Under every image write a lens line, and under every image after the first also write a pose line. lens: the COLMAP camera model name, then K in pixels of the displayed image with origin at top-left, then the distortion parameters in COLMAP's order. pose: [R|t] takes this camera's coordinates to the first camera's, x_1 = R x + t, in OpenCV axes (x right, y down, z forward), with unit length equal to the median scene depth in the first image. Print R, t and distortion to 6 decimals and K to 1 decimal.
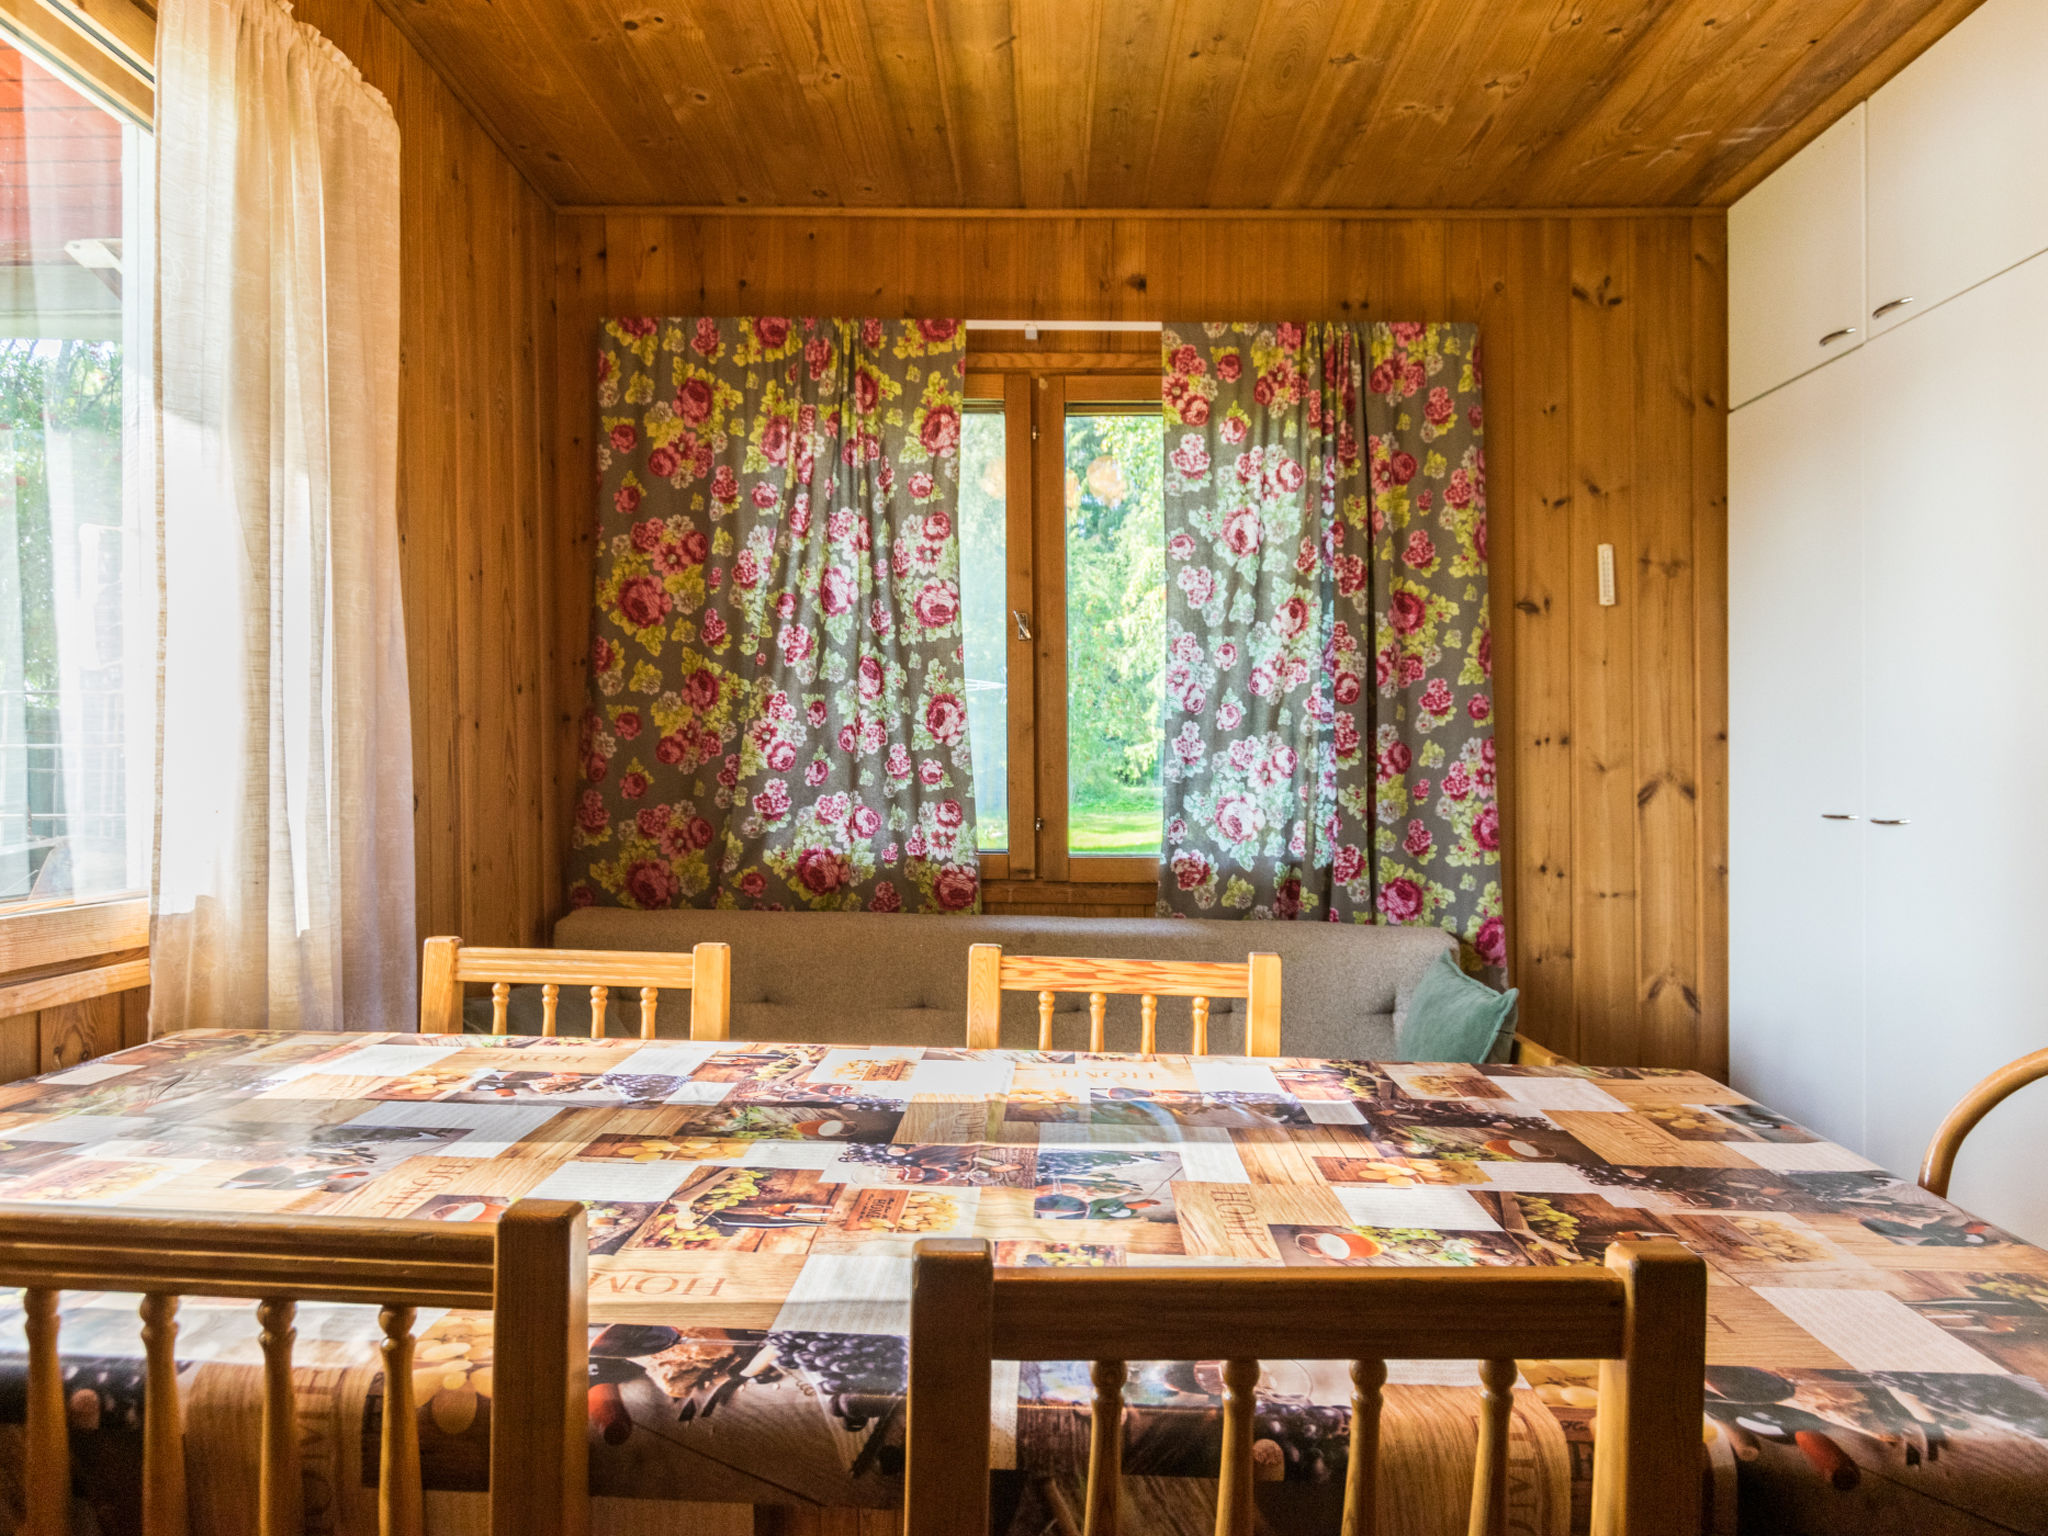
lens RADIAL K [[1422.1, 0, 1019.3], [0, 1422.1, 760.5], [0, 0, 1]] dist [0.001094, -0.011720]
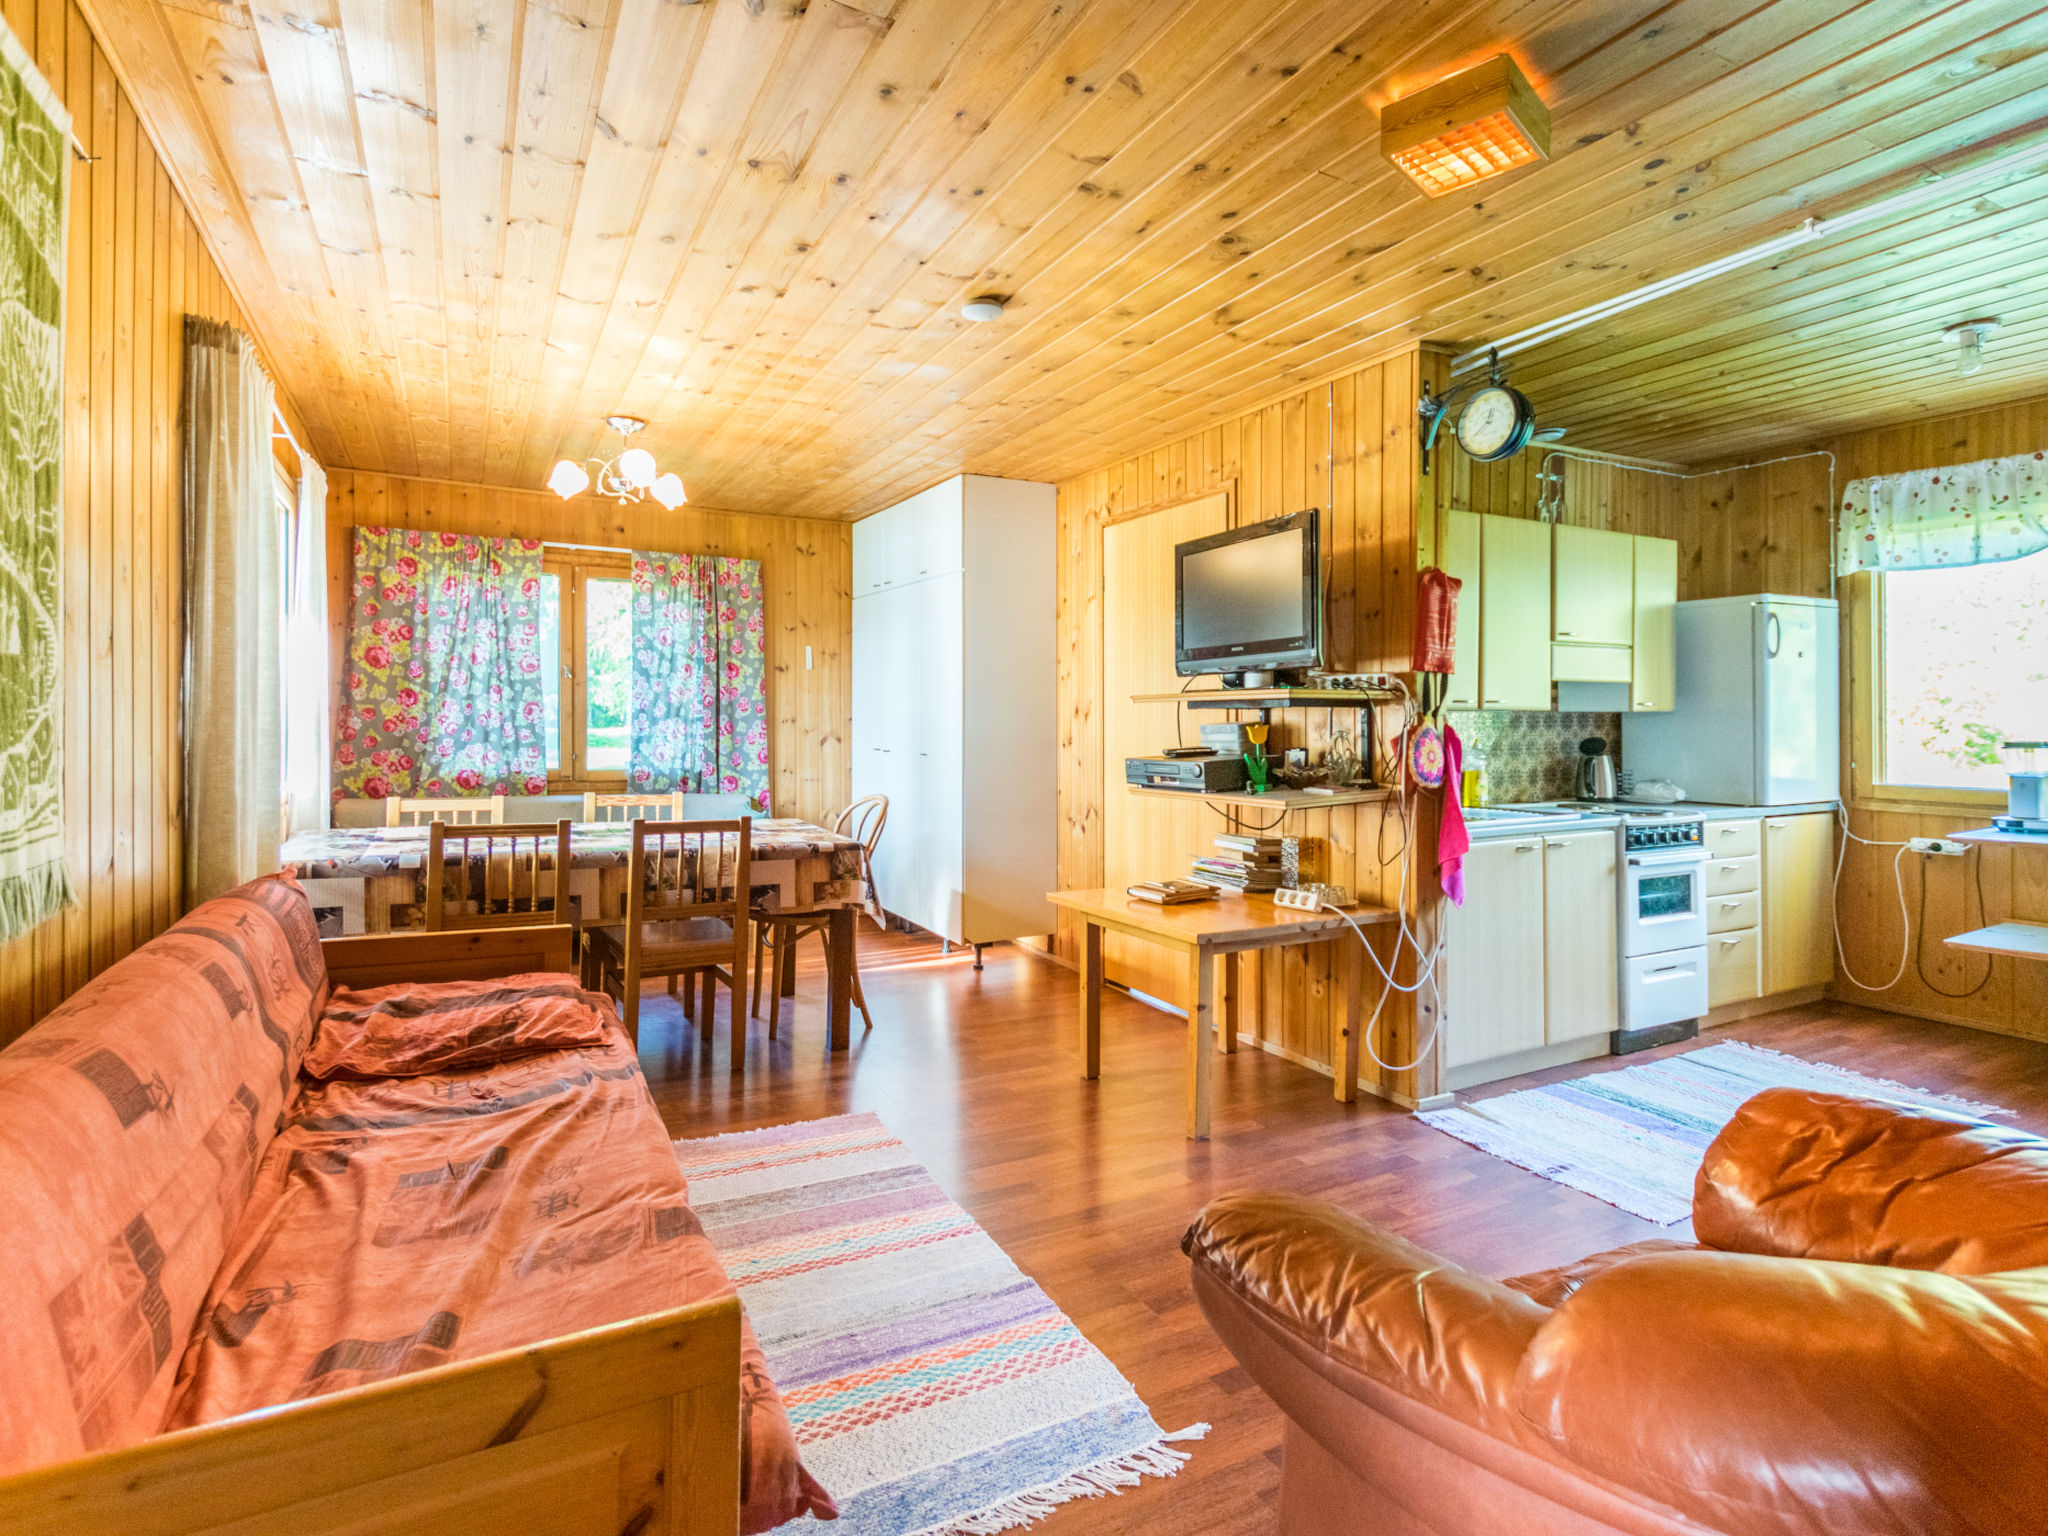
lens RADIAL K [[1045.2, 0, 1018.1], [0, 1045.2, 707.6], [0, 0, 1]] dist [0.006026, -0.003098]
pose [[0.872753, 0.006187, 0.488123, -0.193155], [-0.005320, 0.999981, -0.003162, -0.035011], [-0.488133, 0.000163, 0.872769, -0.878861]]
